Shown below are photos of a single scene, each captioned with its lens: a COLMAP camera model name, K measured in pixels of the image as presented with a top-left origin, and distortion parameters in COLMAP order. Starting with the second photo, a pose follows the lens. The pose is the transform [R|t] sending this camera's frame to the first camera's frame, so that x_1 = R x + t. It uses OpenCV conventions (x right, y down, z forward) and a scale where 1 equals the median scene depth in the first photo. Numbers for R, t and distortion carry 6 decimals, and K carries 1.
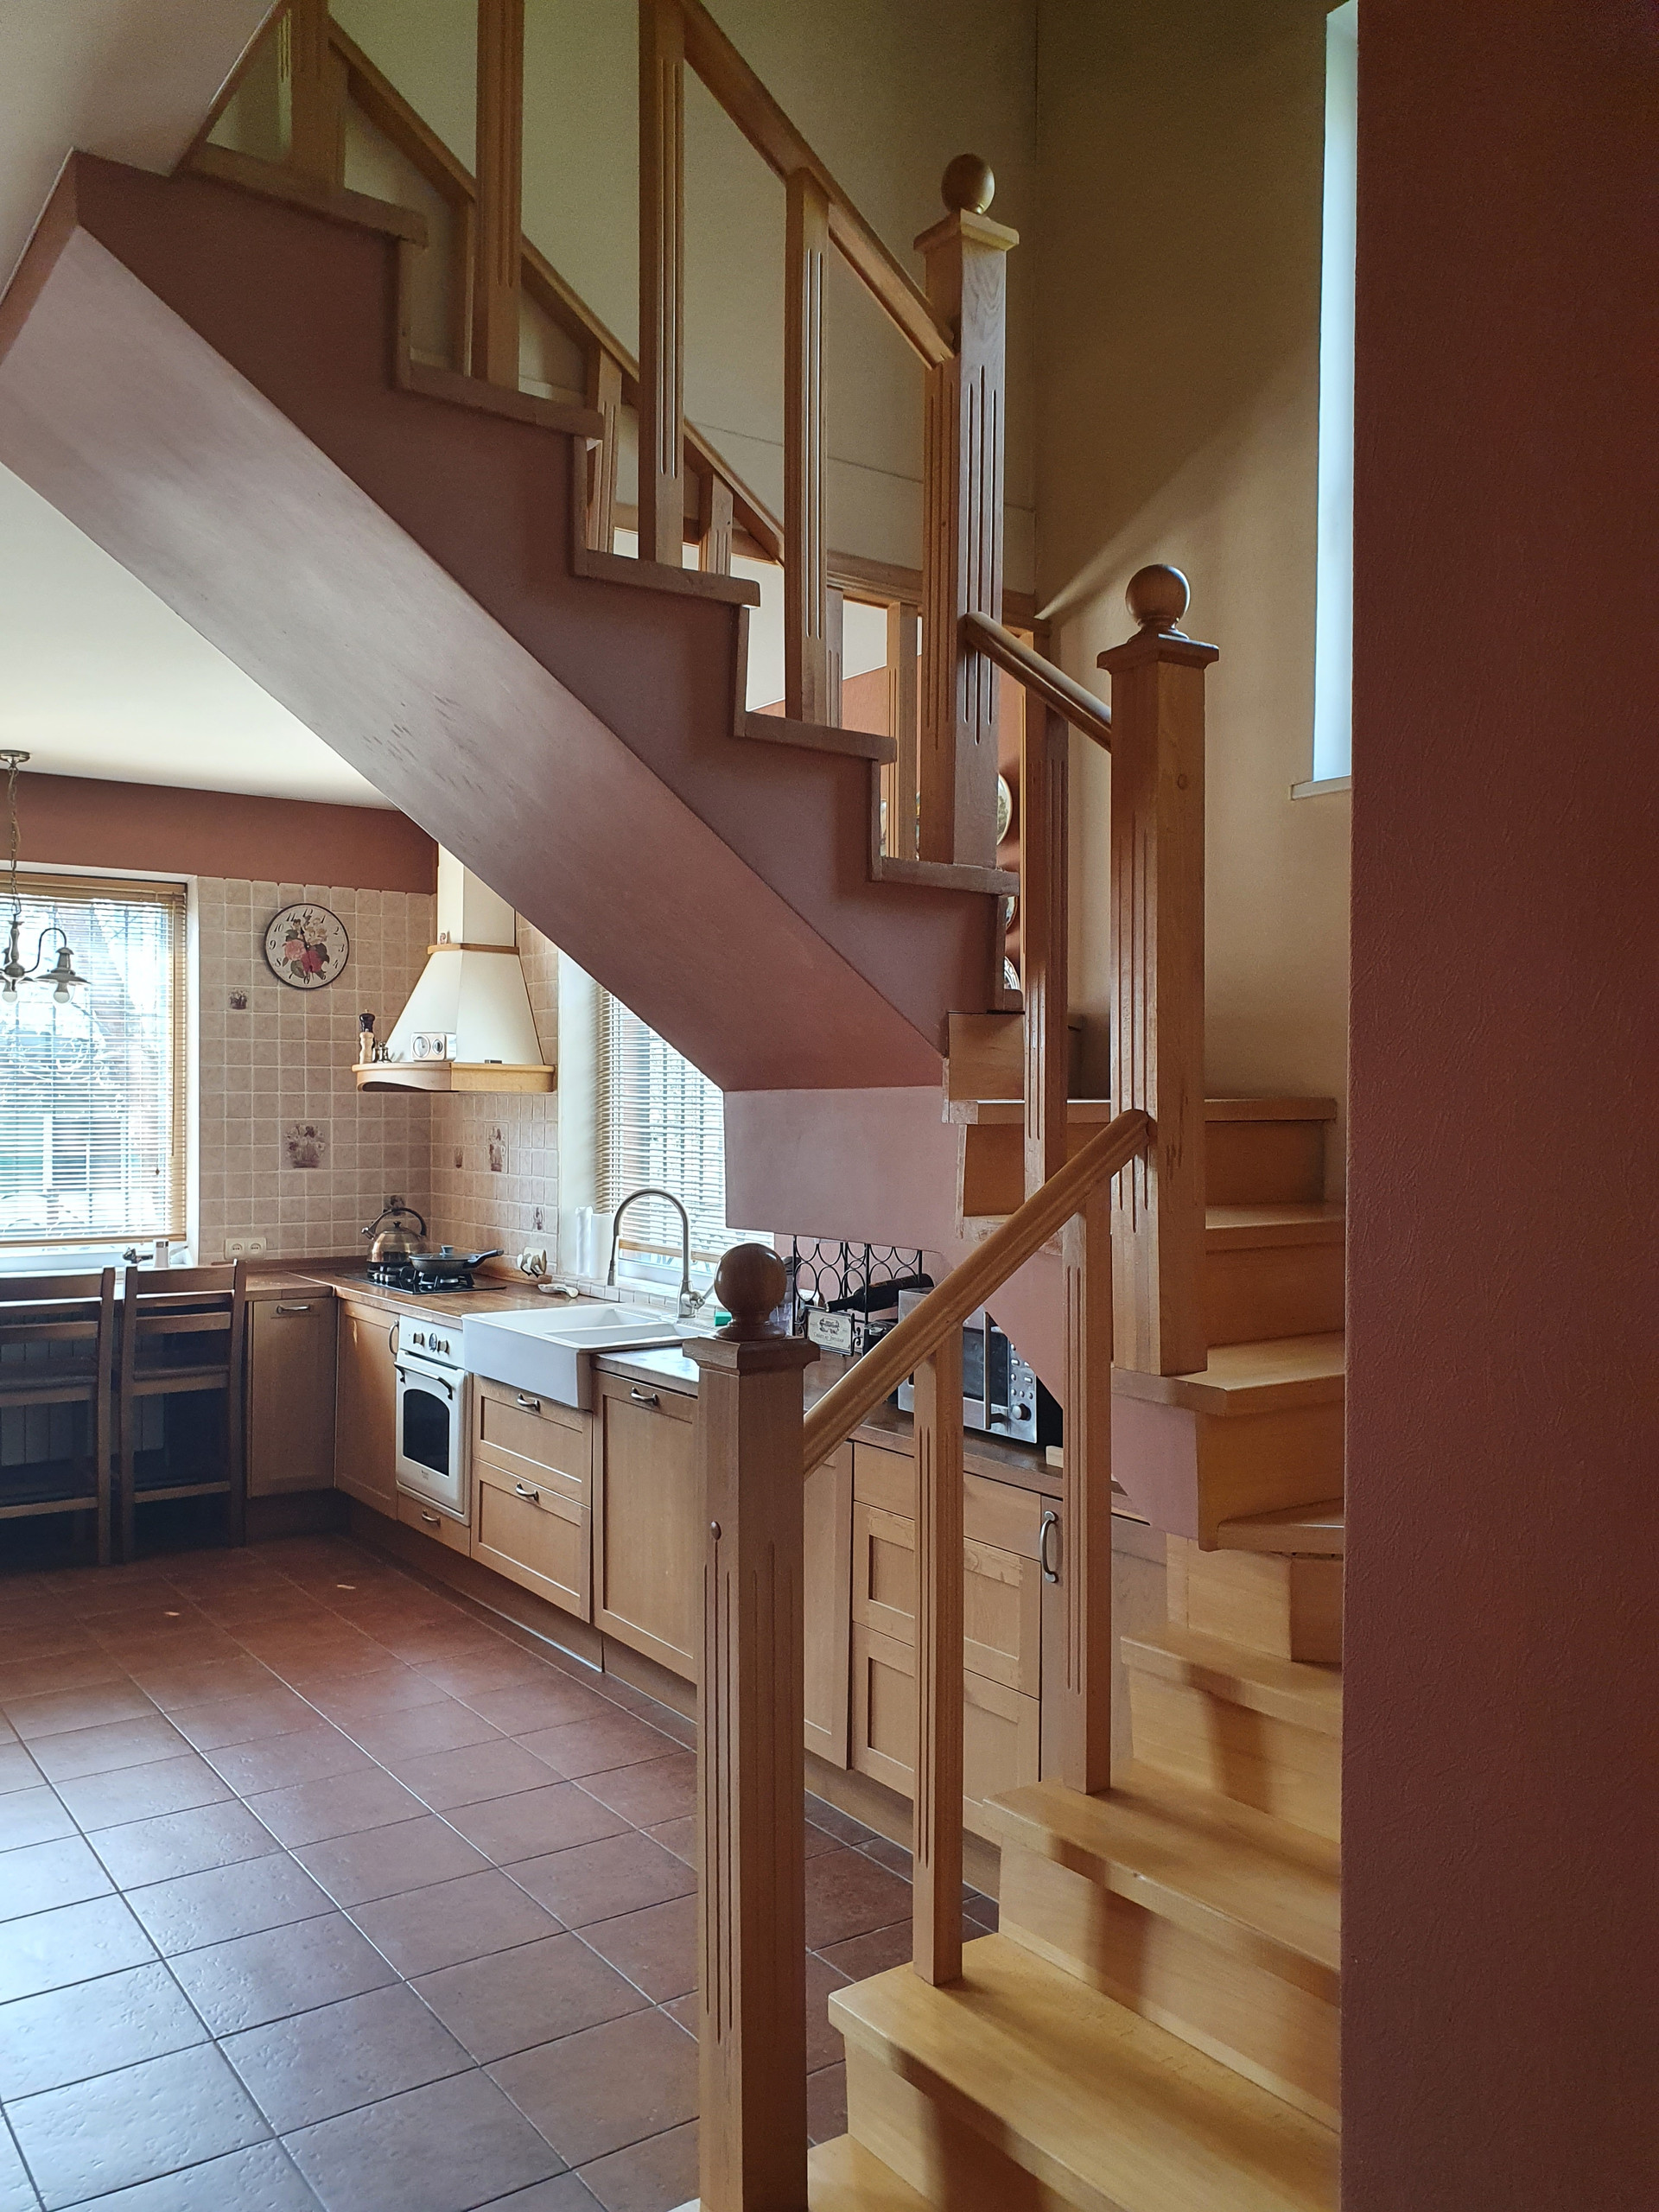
lens RADIAL K [[1710.6, 0, 831.1], [0, 1710.6, 1129.3], [0, 0, 1]] dist [0.148642, -0.339925]
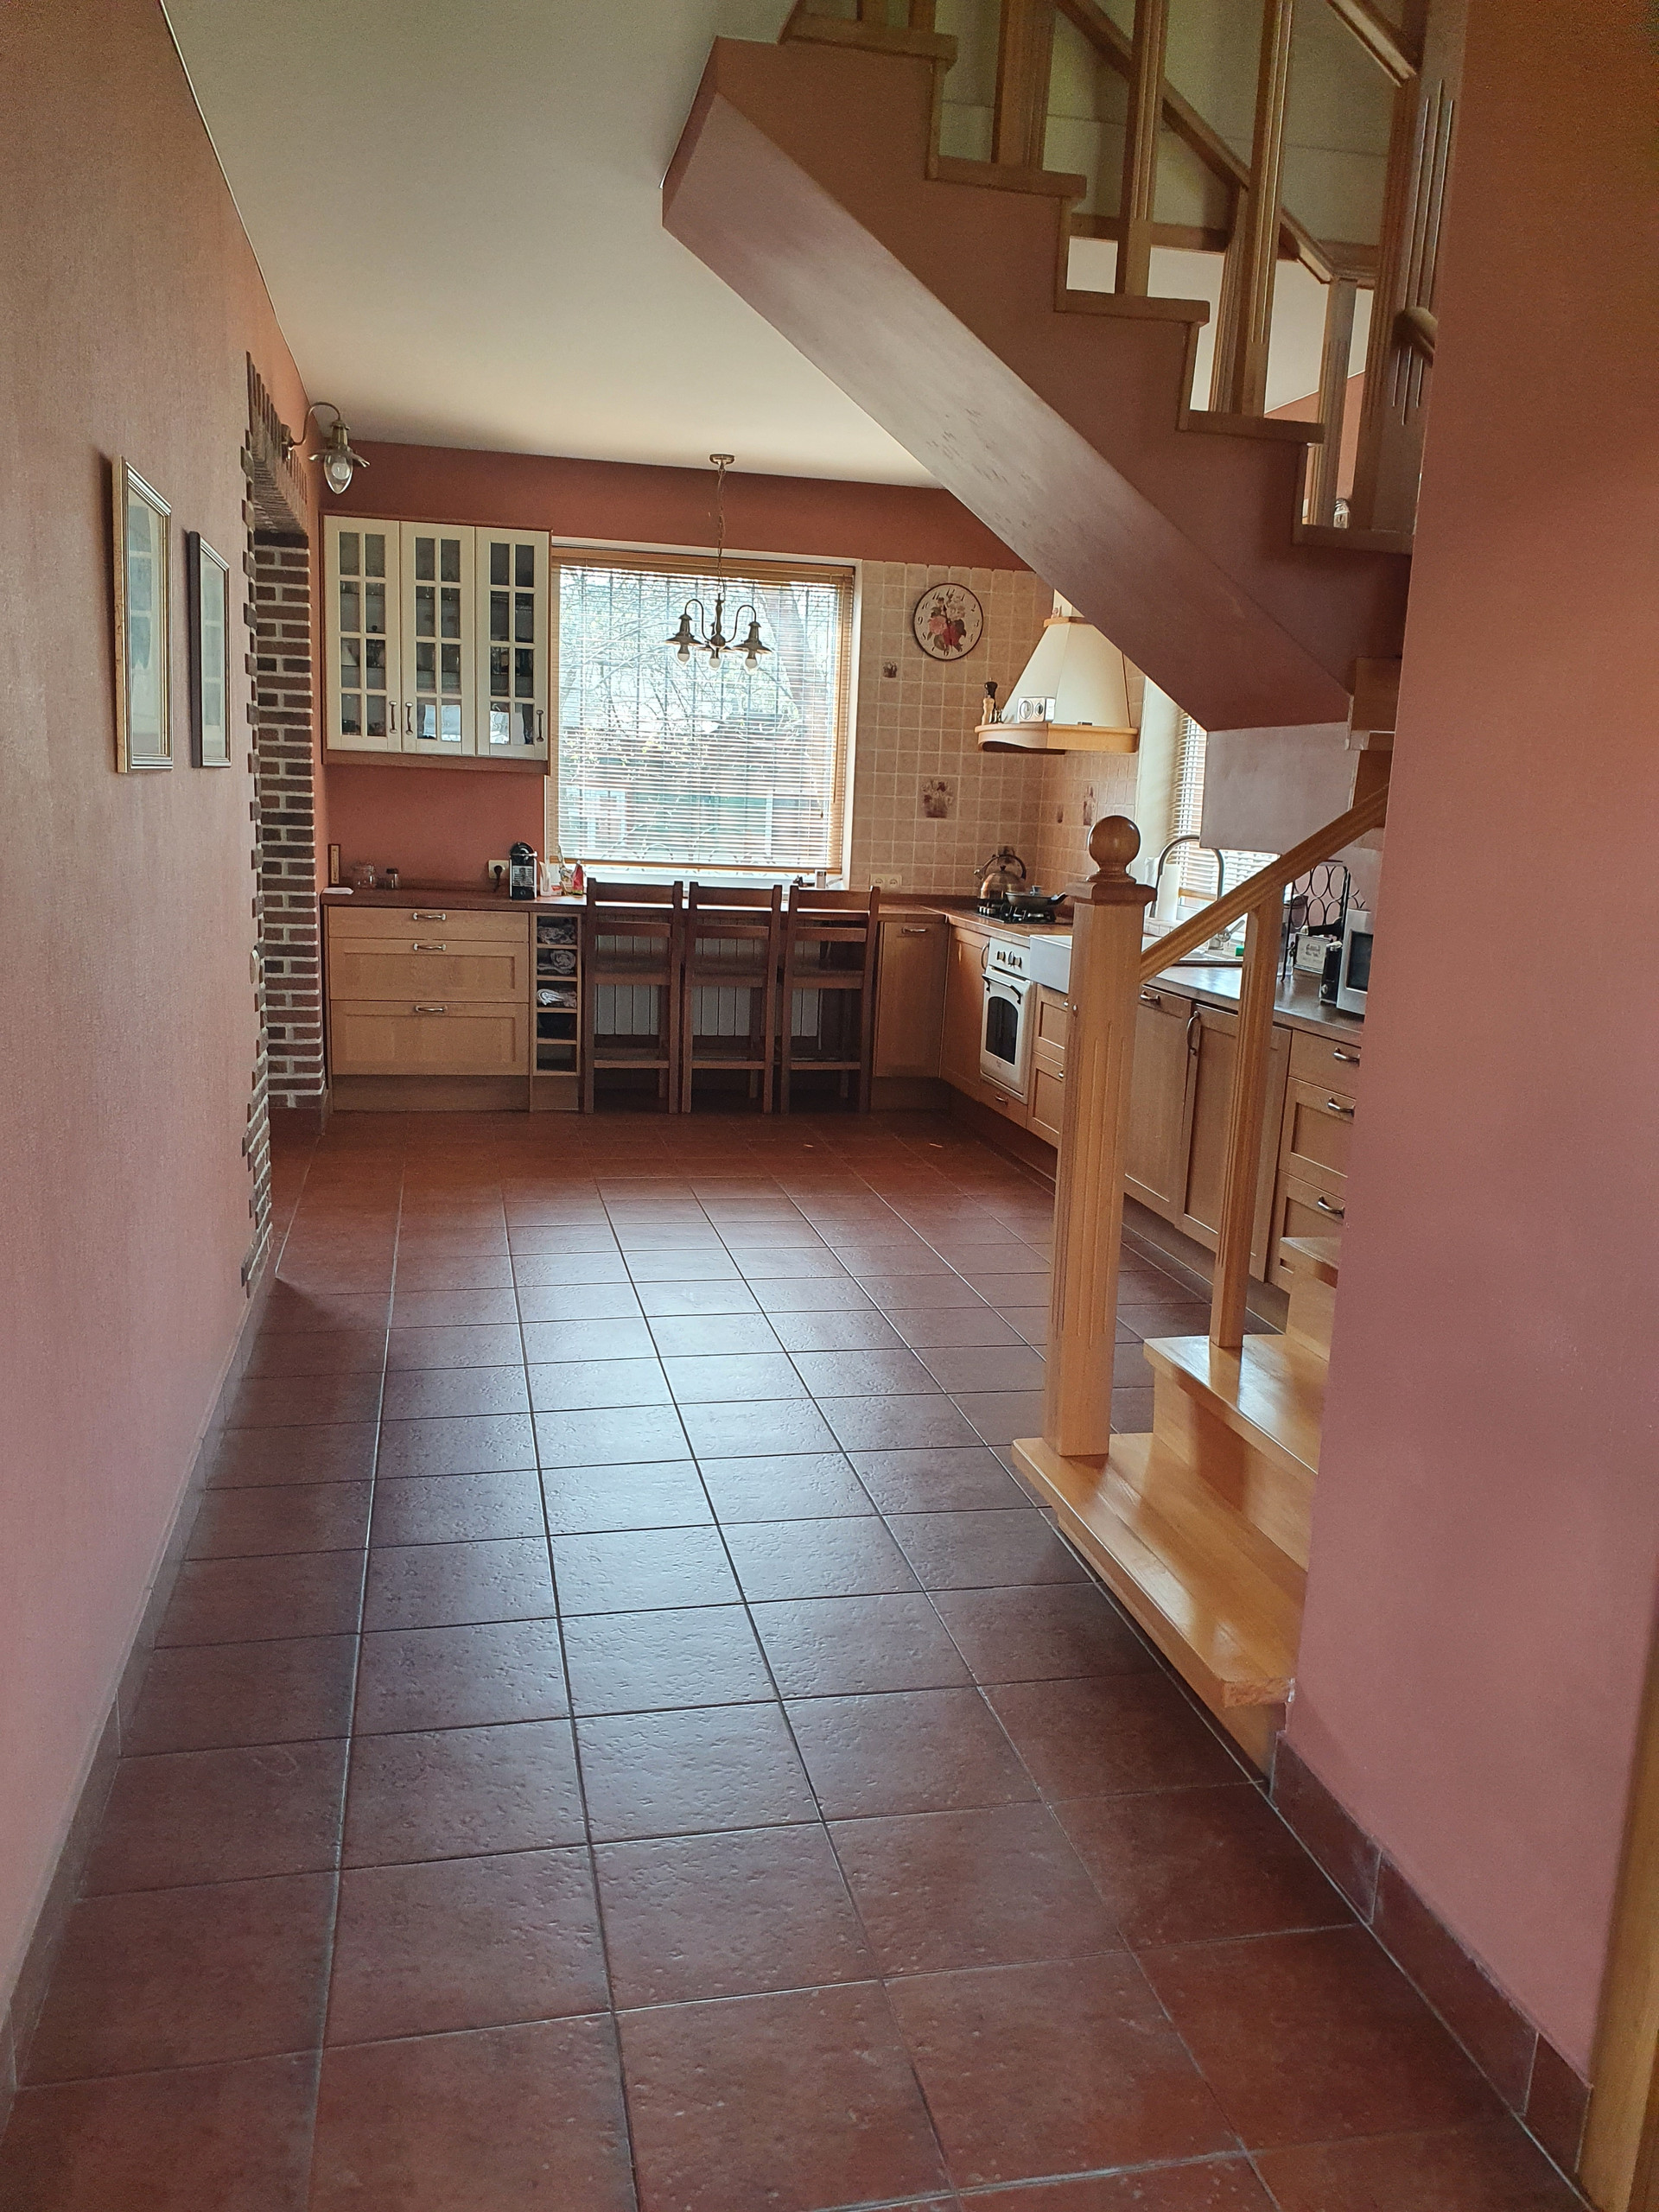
lens RADIAL K [[1710.6, 0, 831.1], [0, 1710.6, 1129.3], [0, 0, 1]] dist [0.148642, -0.339925]
pose [[0.921816, 0.108350, -0.372178, 0.103051], [-0.043164, 0.982861, 0.179226, 0.026873], [0.385218, -0.149148, 0.910693, -0.151804]]
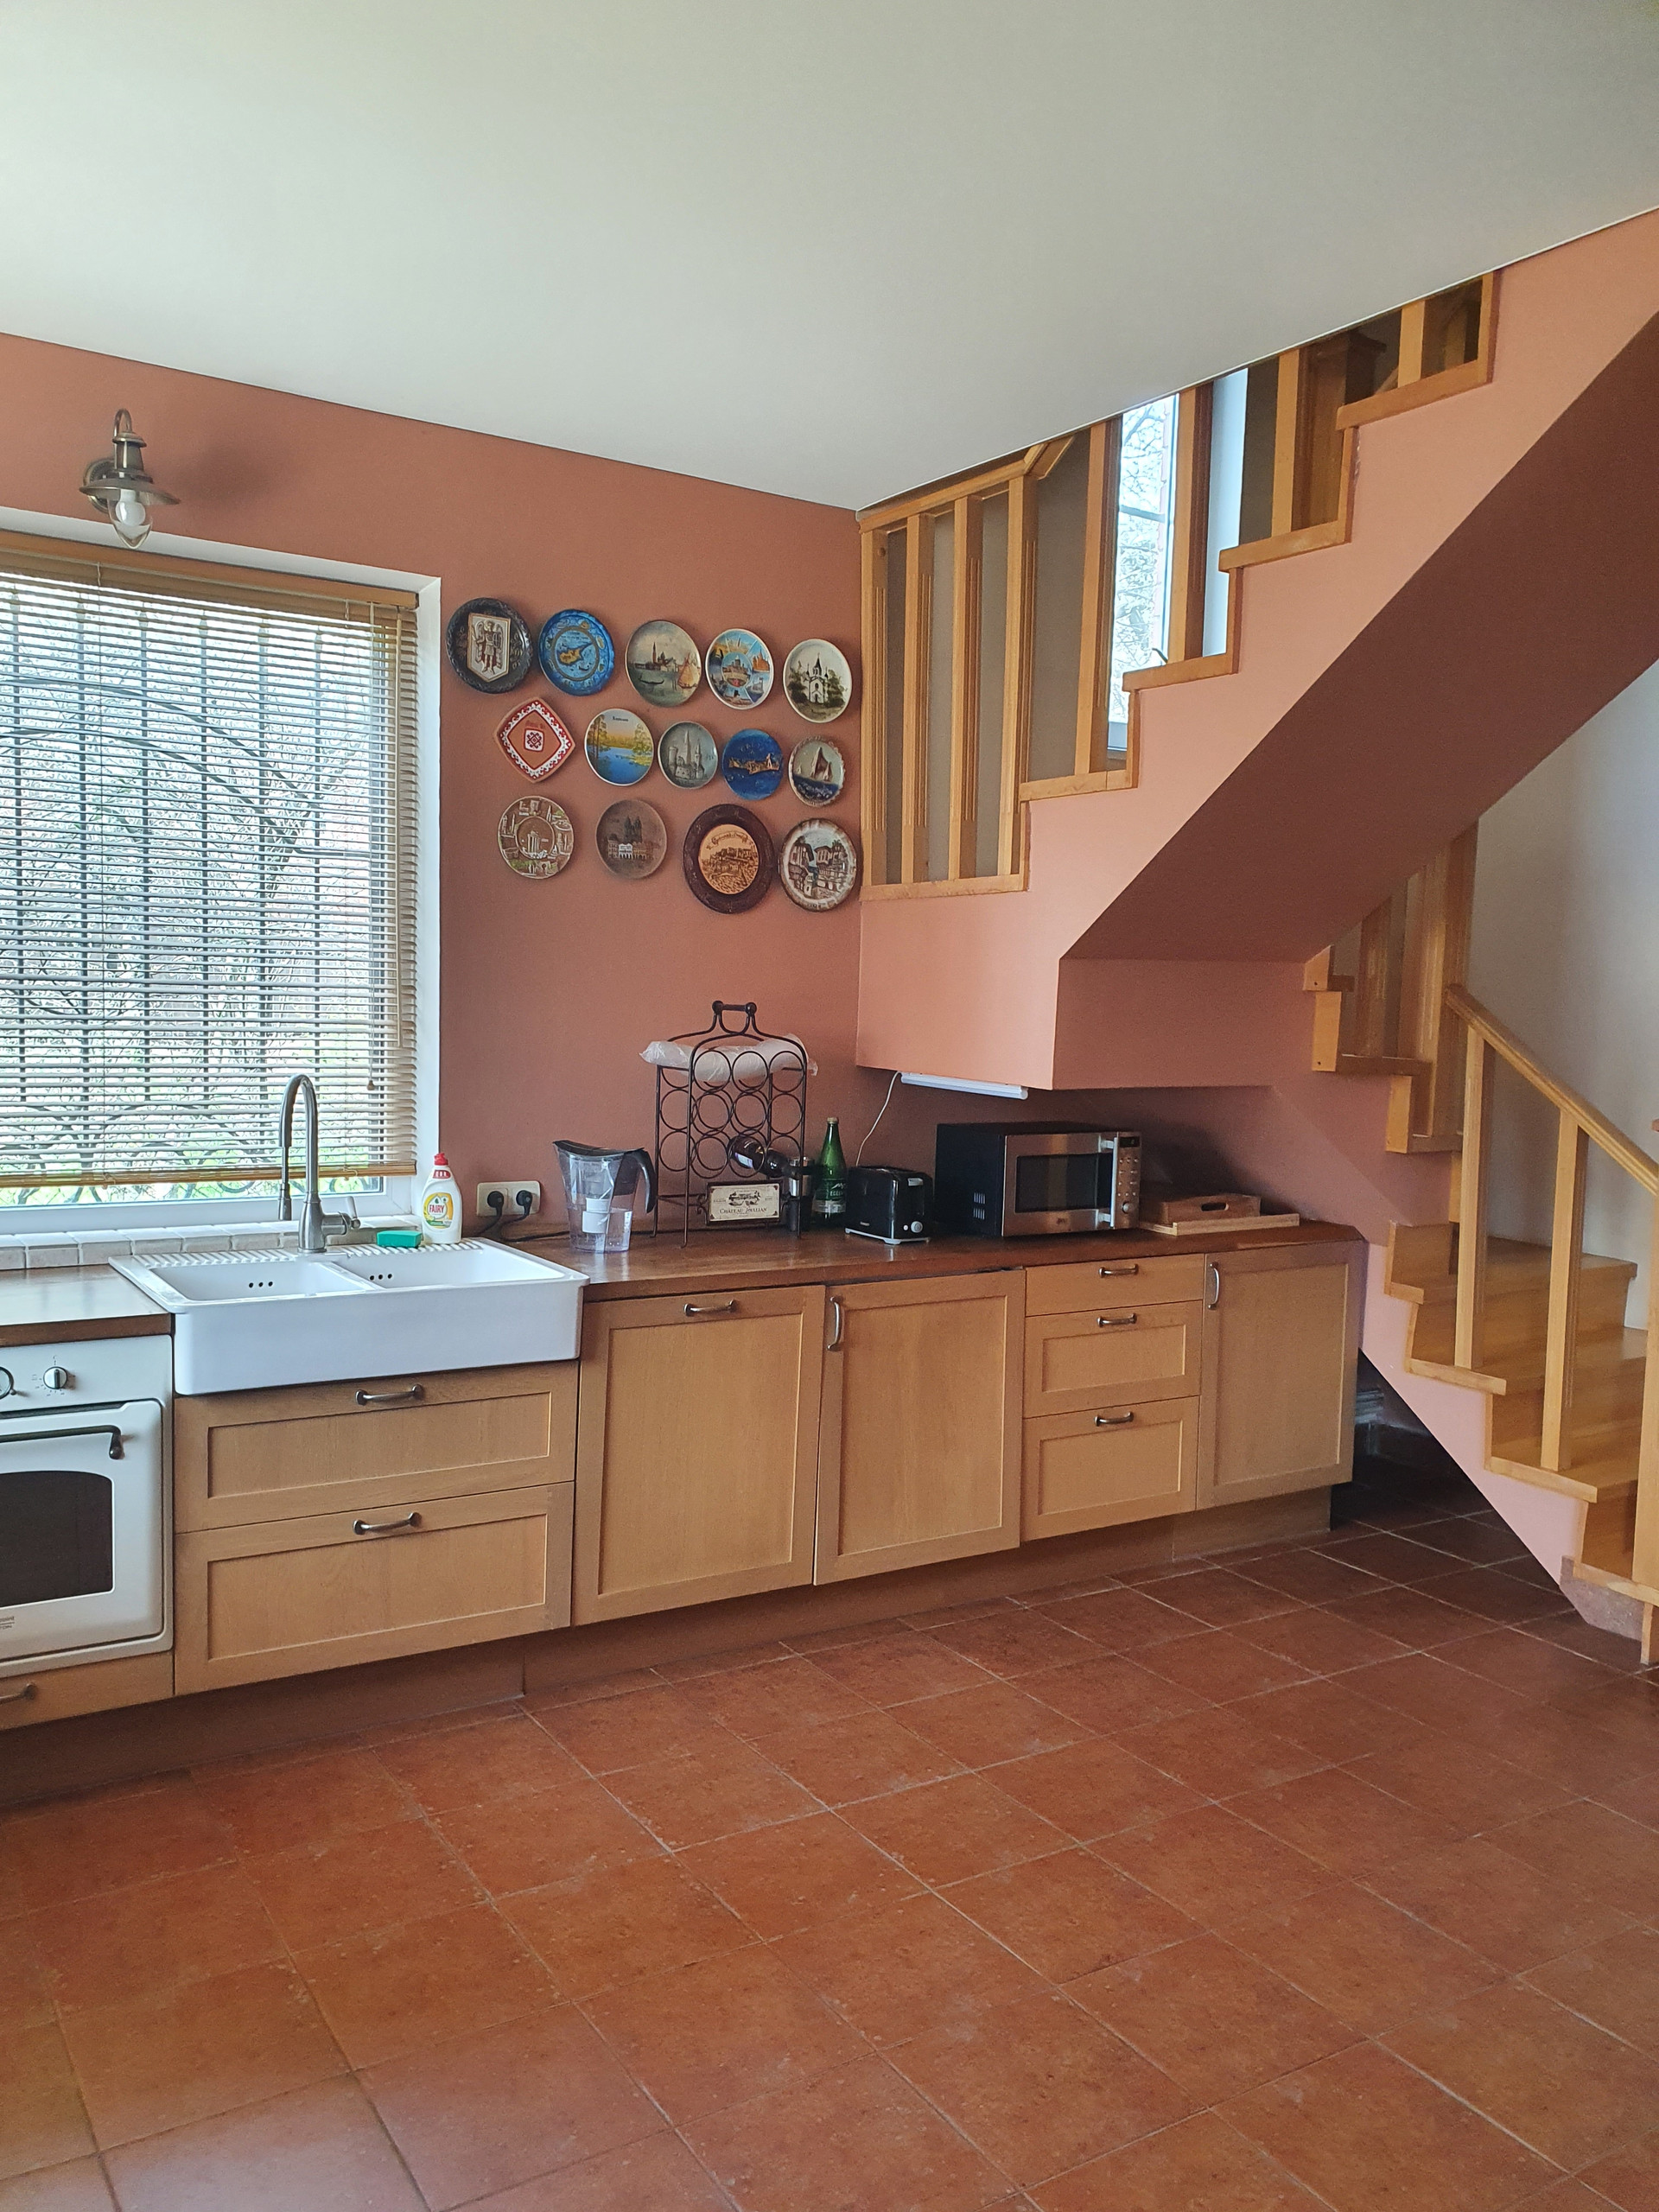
lens RADIAL K [[1710.6, 0, 831.1], [0, 1710.6, 1129.3], [0, 0, 1]] dist [0.148642, -0.339925]
pose [[0.049751, -0.082206, 0.995373, -0.667566], [-0.008741, 0.996533, 0.082738, -0.003368], [-0.998723, -0.012817, 0.048860, 0.628450]]
